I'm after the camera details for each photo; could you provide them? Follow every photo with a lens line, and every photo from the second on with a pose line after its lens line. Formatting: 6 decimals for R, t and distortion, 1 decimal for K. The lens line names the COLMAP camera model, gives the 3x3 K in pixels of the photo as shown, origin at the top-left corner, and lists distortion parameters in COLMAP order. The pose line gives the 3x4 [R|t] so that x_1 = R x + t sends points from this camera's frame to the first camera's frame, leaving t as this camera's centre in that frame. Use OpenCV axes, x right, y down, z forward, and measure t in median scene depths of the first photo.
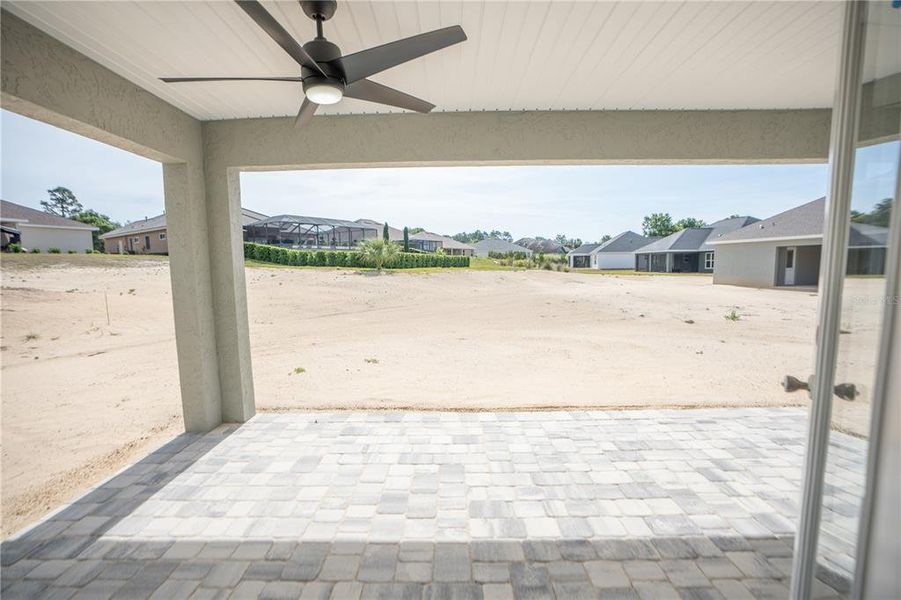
lens RADIAL K [[428.2, 0, 449.7], [0, 428.2, 306.7], [0, 0, 1]] dist [-0.028757, 0.000456]
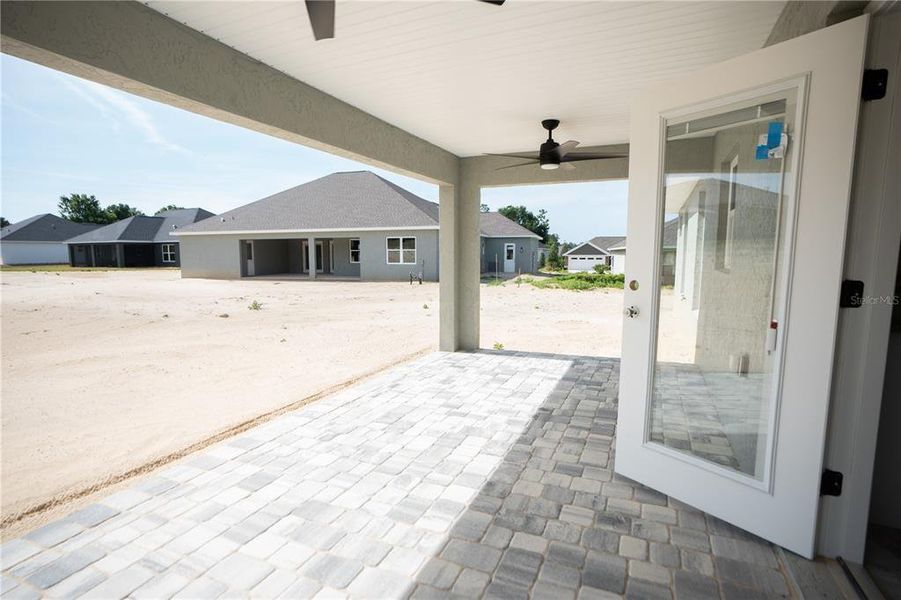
lens RADIAL K [[470.3, 0, 447.6], [0, 470.3, 301.8], [0, 0, 1]] dist [-0.037529, 0.016711]
pose [[0.400589, -0.085639, 0.912247, -0.414079], [0.091149, 0.994408, 0.053327, -0.012567], [-0.911713, 0.061788, 0.406155, 0.259559]]
